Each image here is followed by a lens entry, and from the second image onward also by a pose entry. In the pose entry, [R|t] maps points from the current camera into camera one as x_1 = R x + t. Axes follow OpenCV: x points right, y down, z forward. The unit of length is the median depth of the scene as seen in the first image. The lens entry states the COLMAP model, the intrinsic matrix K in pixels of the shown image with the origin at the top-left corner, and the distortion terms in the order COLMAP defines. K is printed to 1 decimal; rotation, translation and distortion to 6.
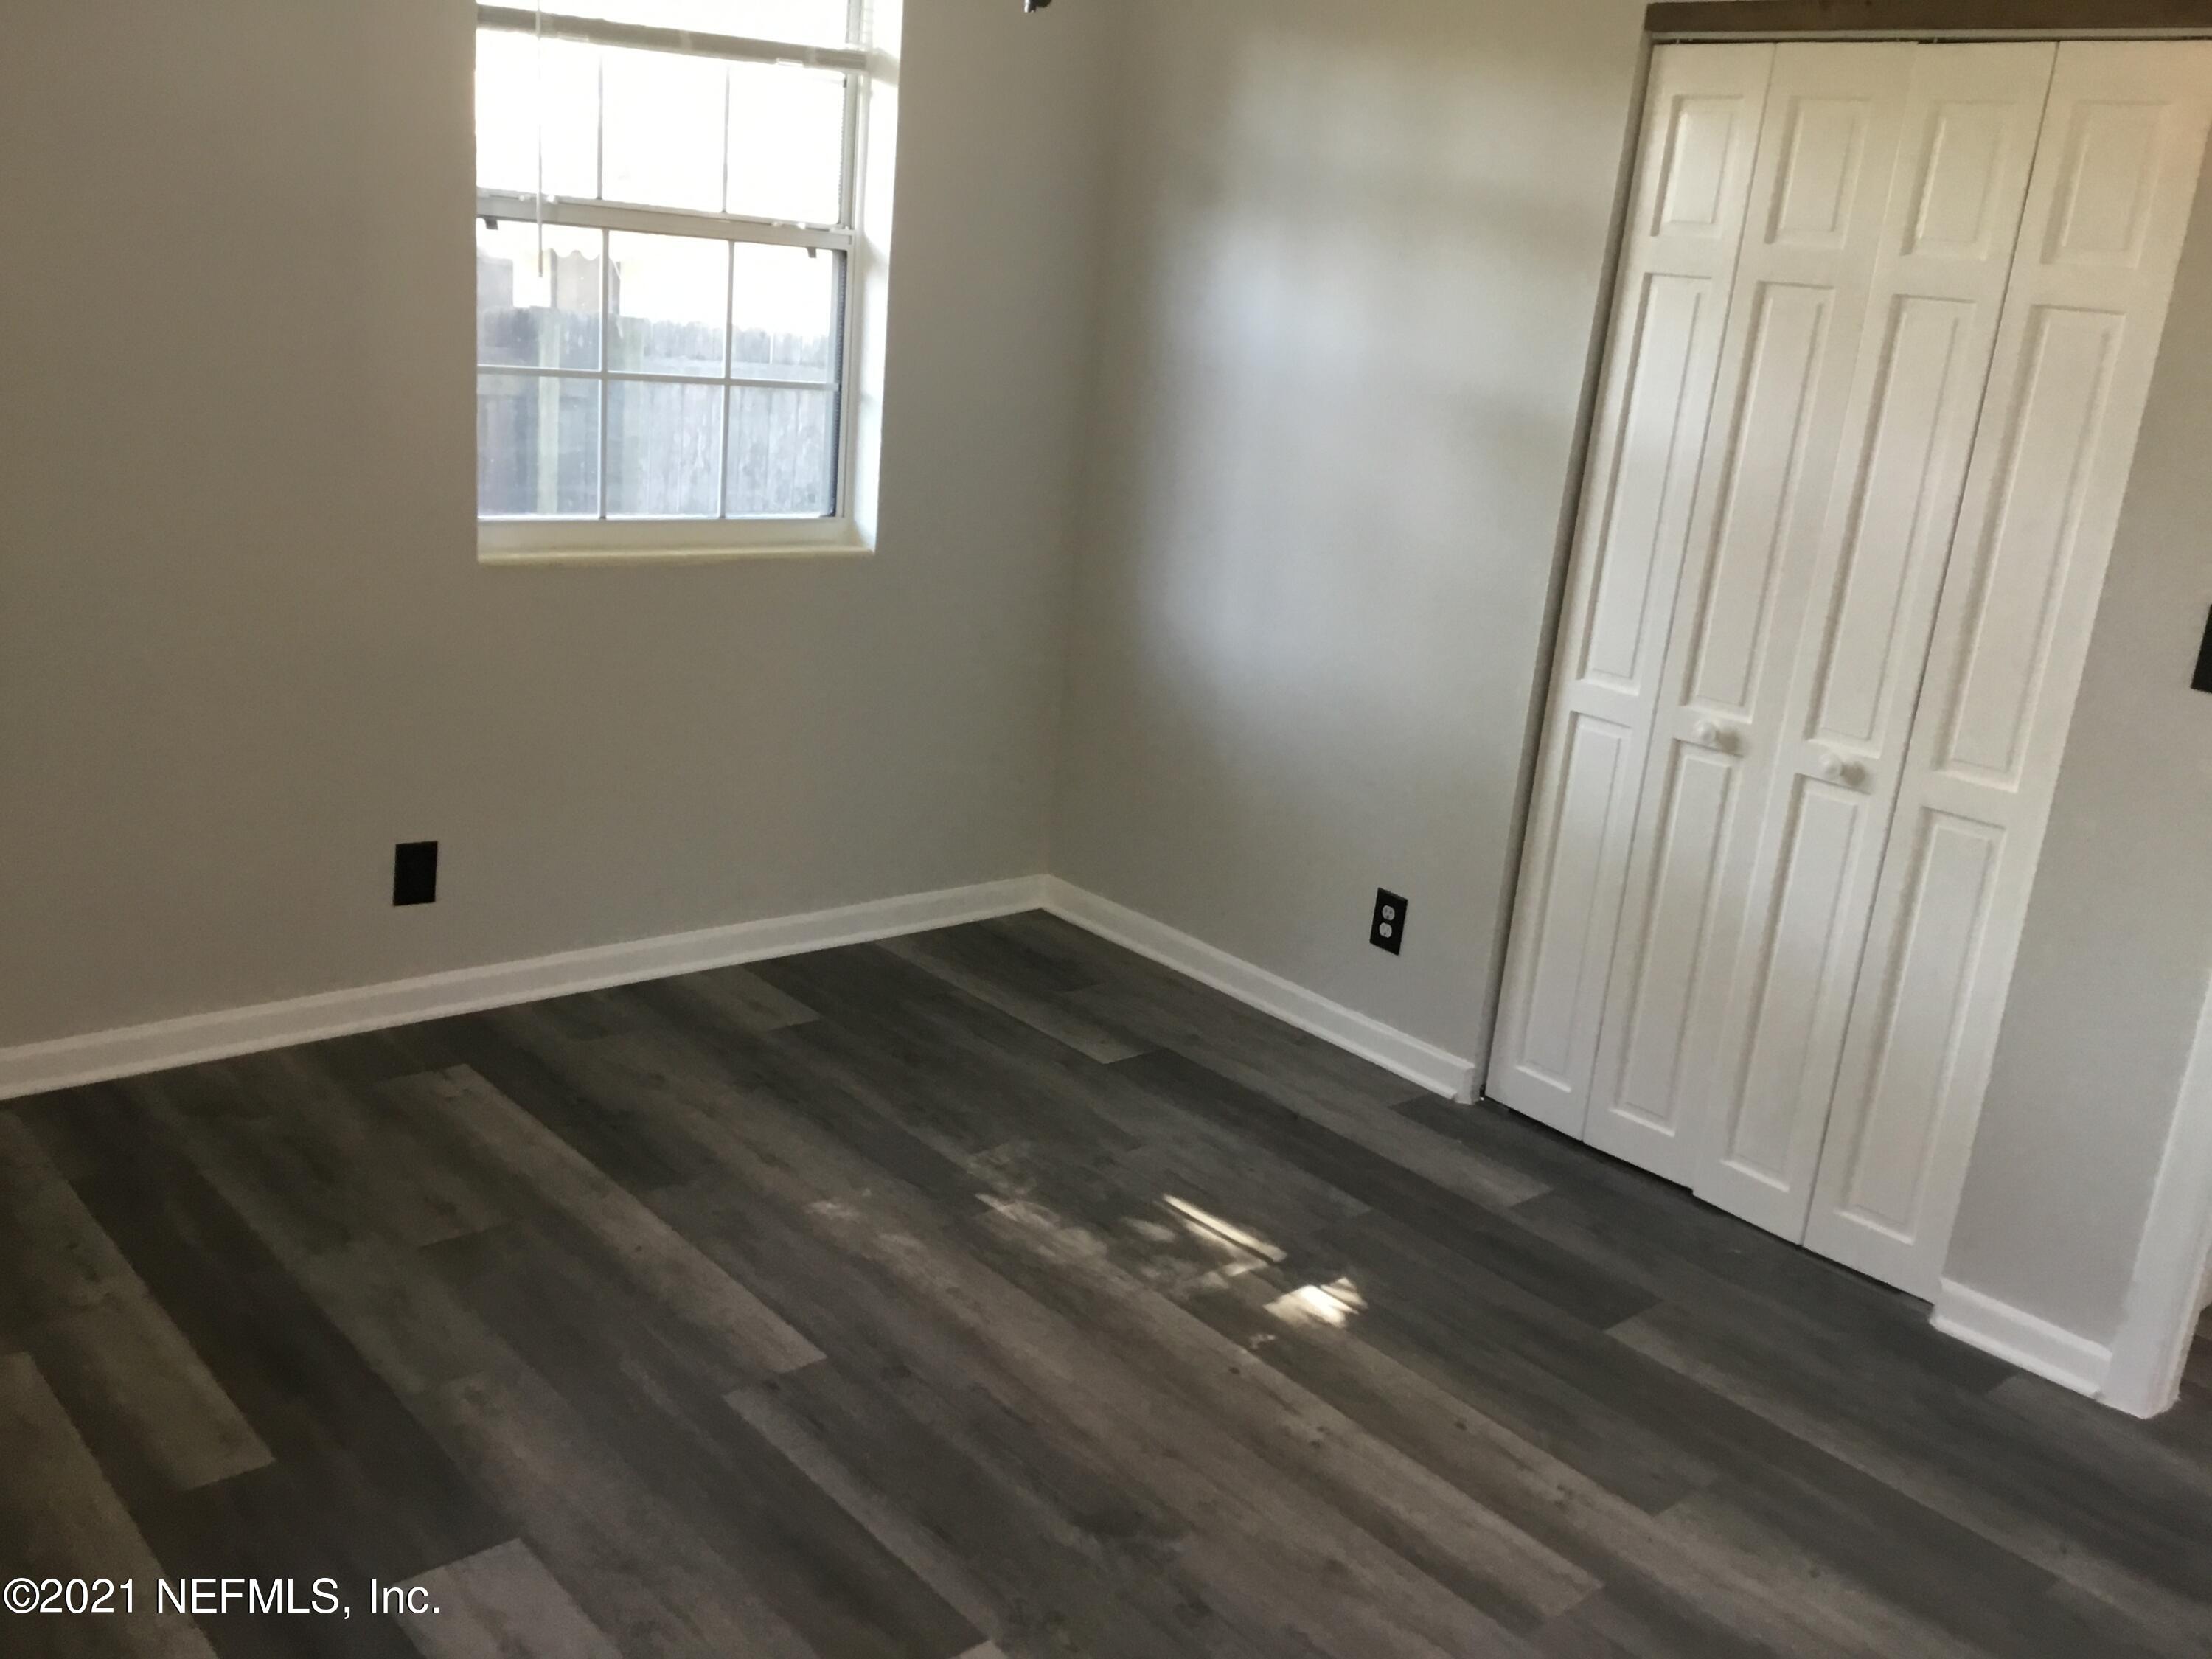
lens RADIAL K [[1989.5, 0, 1115.9], [0, 1989.5, 829.5], [0, 0, 1]] dist [0.137036, -0.264396]
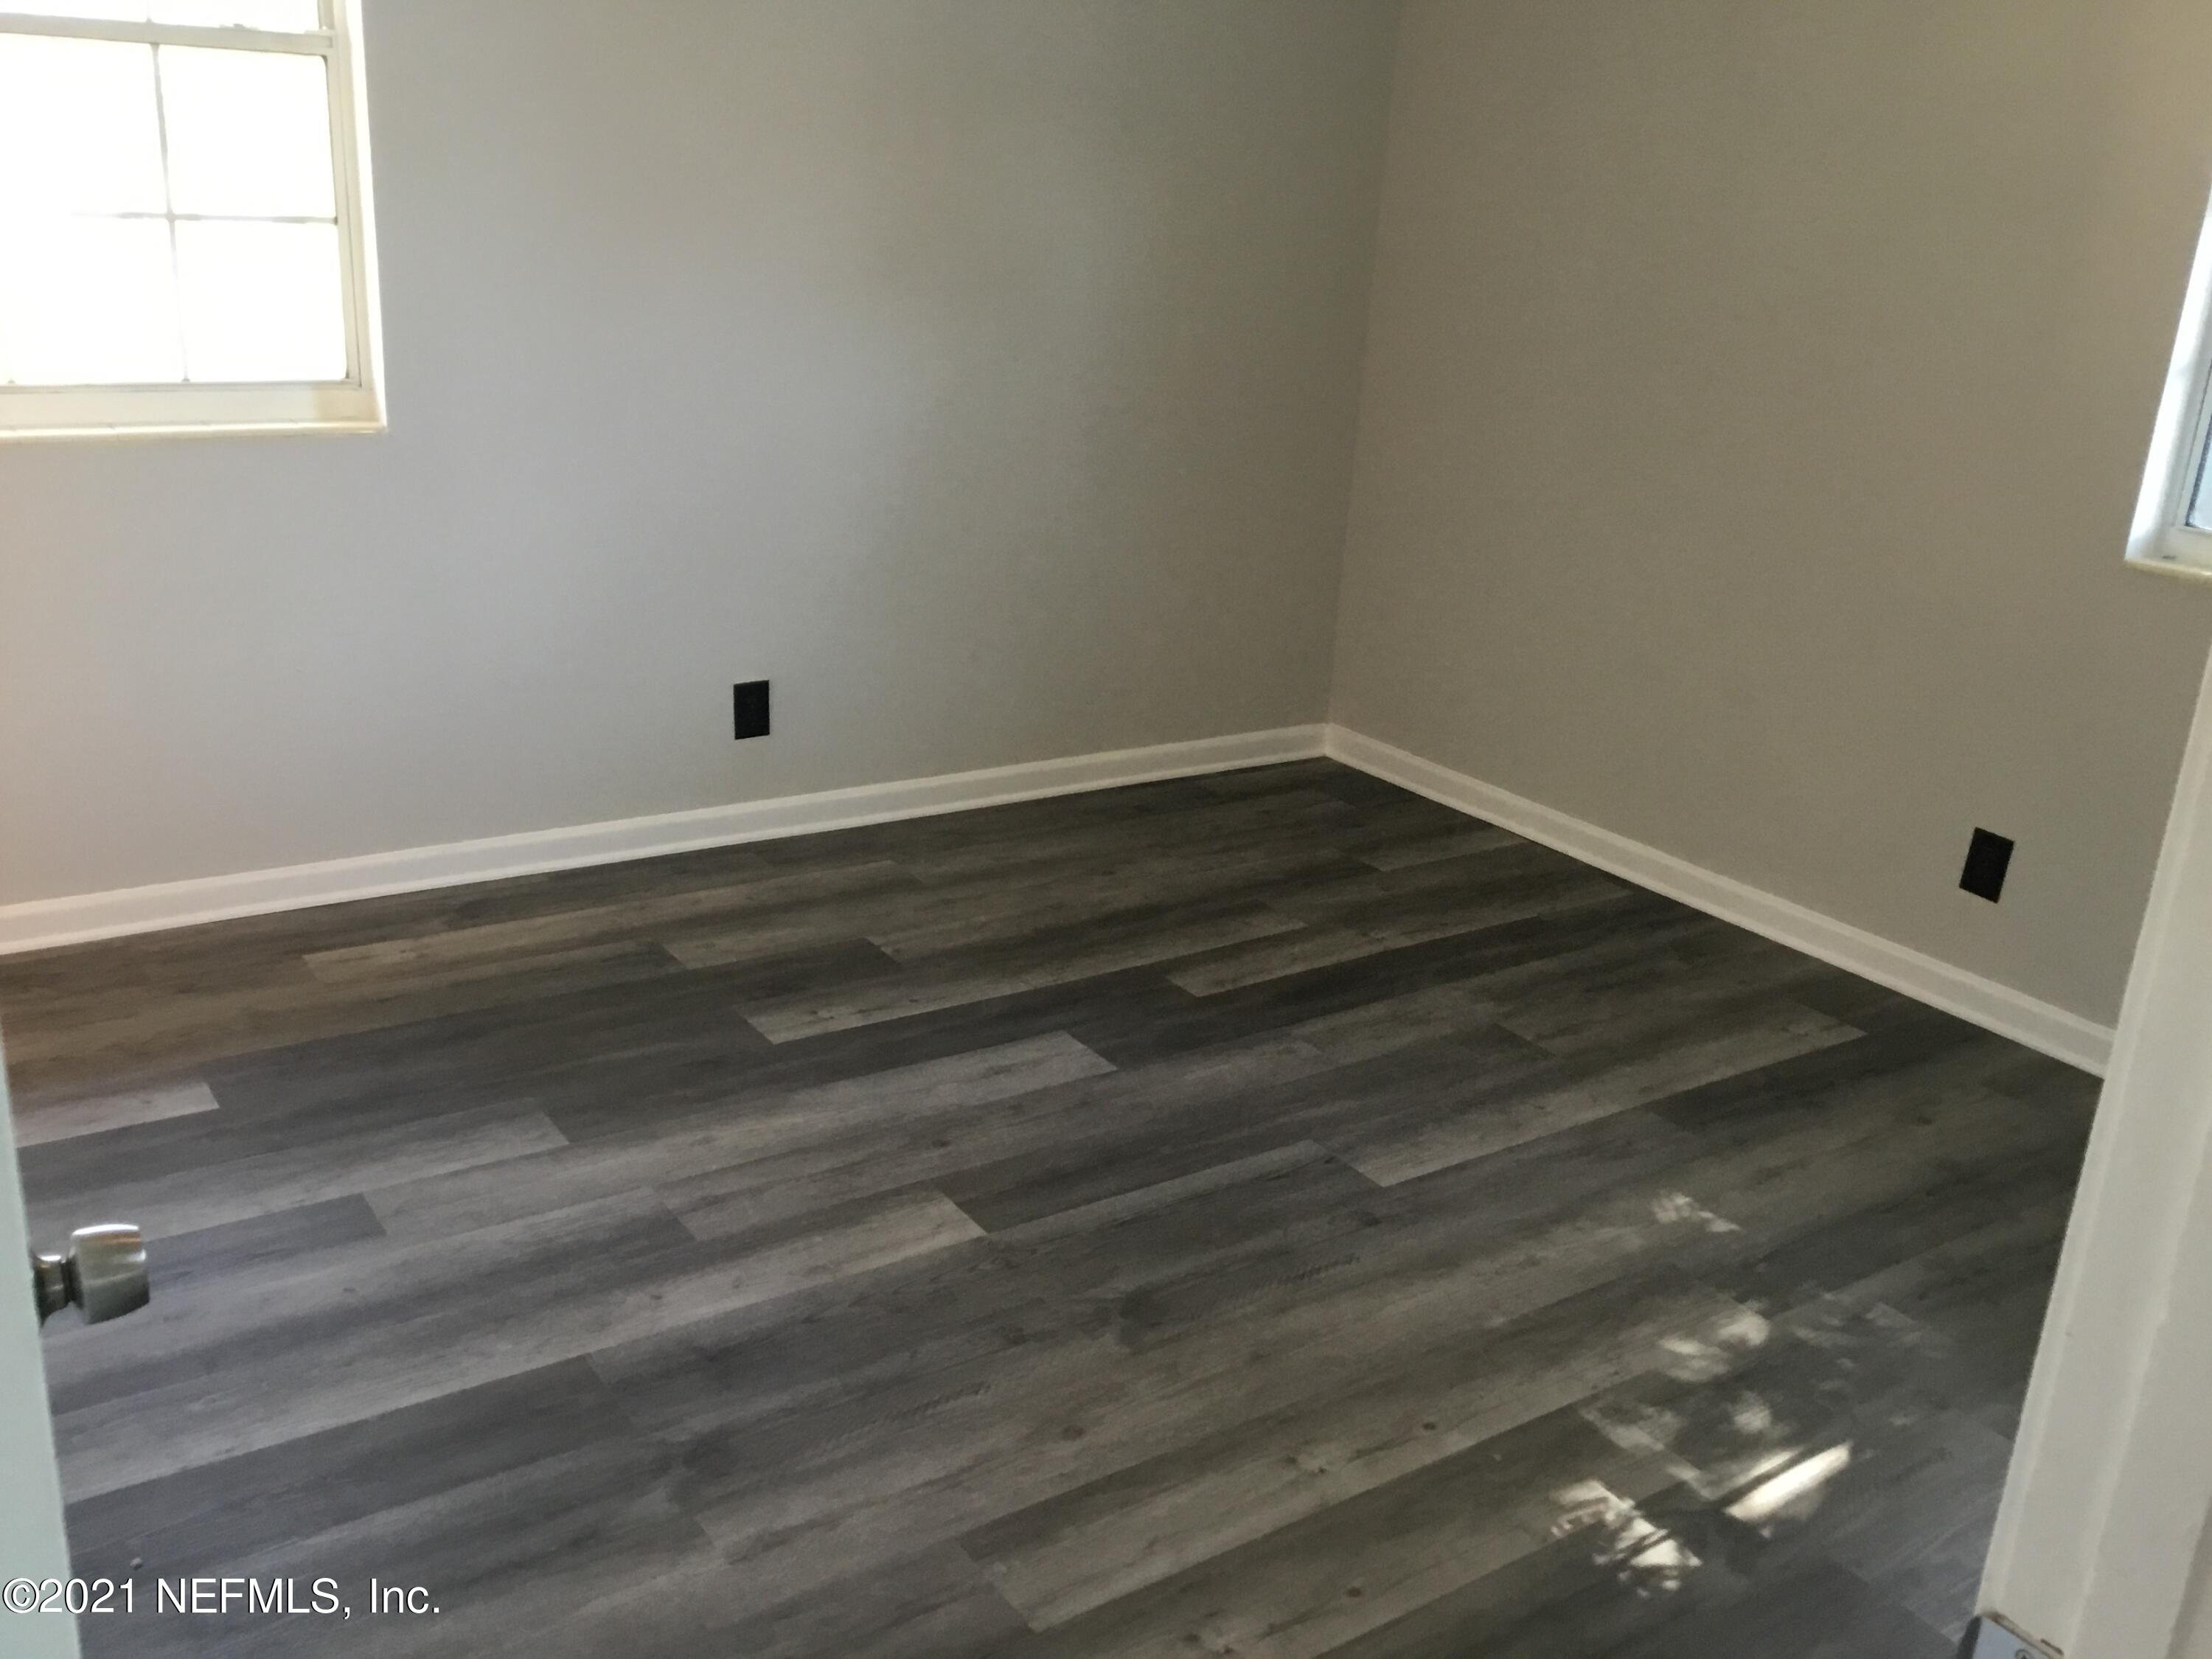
lens RADIAL K [[1989.5, 0, 1115.9], [0, 1989.5, 829.5], [0, 0, 1]] dist [0.137036, -0.264396]
pose [[-0.120006, 0.229403, -0.965905, 0.849470], [-0.345049, 0.902643, 0.257248, -0.133035], [0.930881, 0.364156, -0.029167, 0.818367]]
